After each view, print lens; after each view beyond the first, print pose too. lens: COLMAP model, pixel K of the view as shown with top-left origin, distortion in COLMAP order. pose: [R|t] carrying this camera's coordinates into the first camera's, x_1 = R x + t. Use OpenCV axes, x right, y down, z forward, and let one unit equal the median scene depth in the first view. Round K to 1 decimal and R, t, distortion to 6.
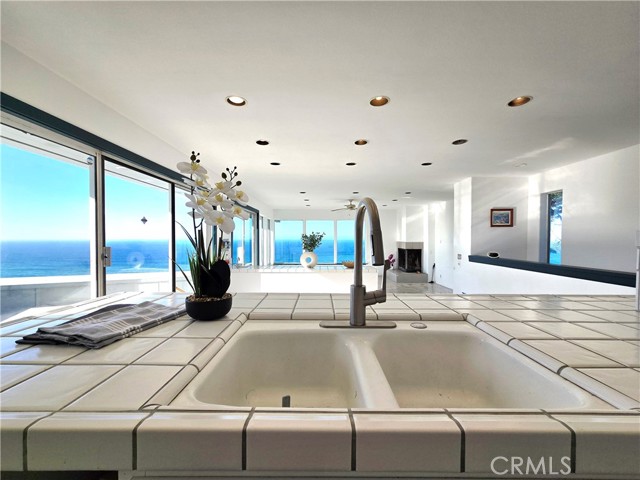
lens RADIAL K [[261.0, 0, 318.5], [0, 261.0, 241.5], [0, 0, 1]] dist [-0.002908, 0.001094]
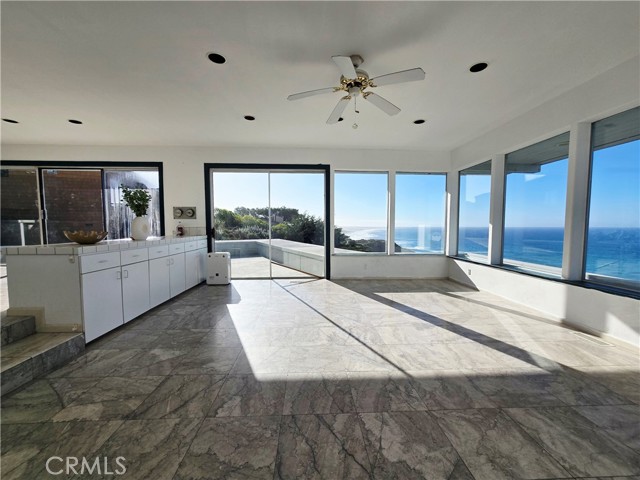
lens RADIAL K [[261.0, 0, 322.0], [0, 261.0, 240.3], [0, 0, 1]] dist [-0.002908, 0.001094]
pose [[0.054998, 0.059544, -0.996709, 0.721115], [-0.011075, 0.998195, 0.059022, 0.059664], [0.998425, 0.007792, 0.055559, 1.517513]]
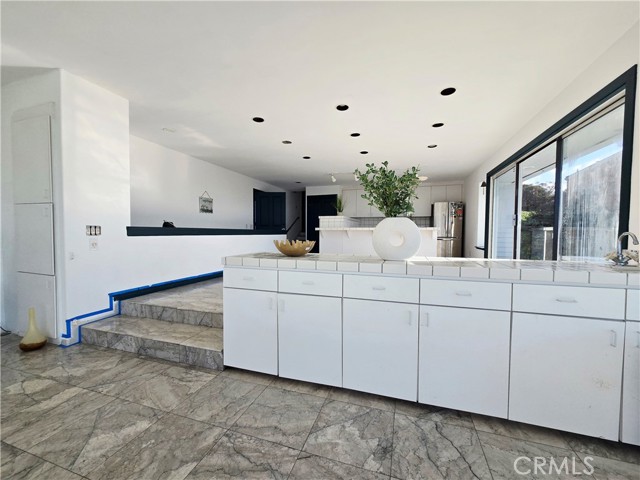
lens RADIAL K [[261.0, 0, 319.6], [0, 261.0, 242.2], [0, 0, 1]] dist [-0.002908, 0.001094]
pose [[-0.952084, -0.015367, 0.305451, -0.050075], [-0.000152, 0.998761, 0.049773, 0.059698], [-0.305838, 0.047342, -0.950906, 1.461097]]
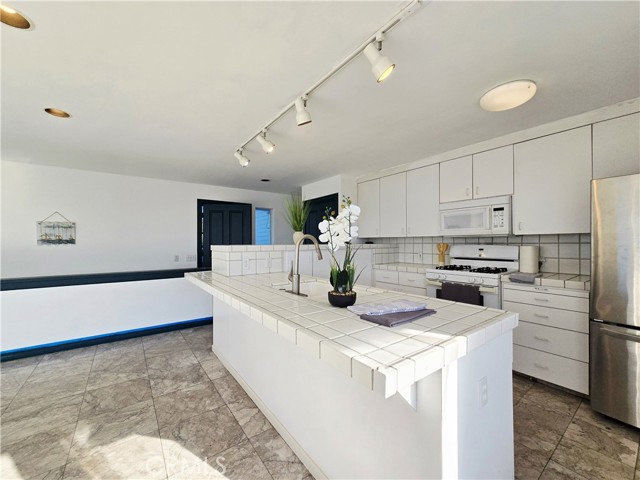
lens RADIAL K [[261.0, 0, 321.9], [0, 261.0, 243.6], [0, 0, 1]] dist [-0.002908, 0.001094]
pose [[-0.608669, -0.003648, 0.793416, -0.273253], [0.014128, 0.999781, 0.015435, -0.017773], [-0.793299, 0.020604, -0.608484, 0.347063]]
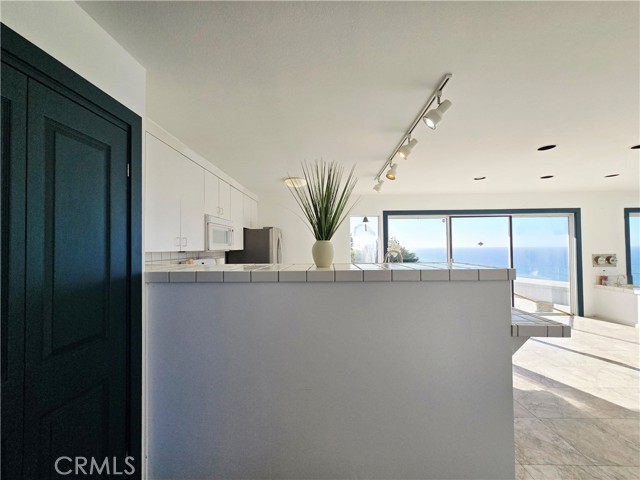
lens RADIAL K [[261.0, 0, 320.4], [0, 261.0, 240.8], [0, 0, 1]] dist [-0.002908, 0.001094]
pose [[-0.028446, -0.024854, -0.999286, 0.647705], [-0.002851, 0.999689, -0.024783, -0.031438], [0.999591, 0.002144, -0.028508, -0.014685]]
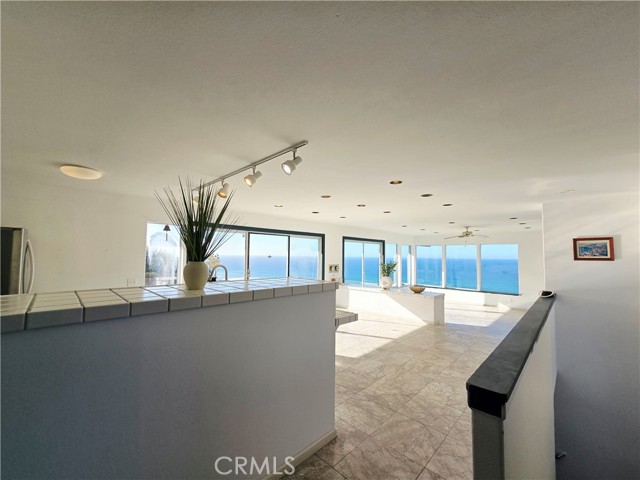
lens RADIAL K [[261.0, 0, 320.4], [0, 261.0, 239.8], [0, 0, 1]] dist [-0.002908, 0.001094]
pose [[0.725205, -0.031733, -0.687801, 0.643954], [-0.020006, 0.997544, -0.067117, -0.048908], [0.688242, 0.062434, 0.722790, -0.154266]]
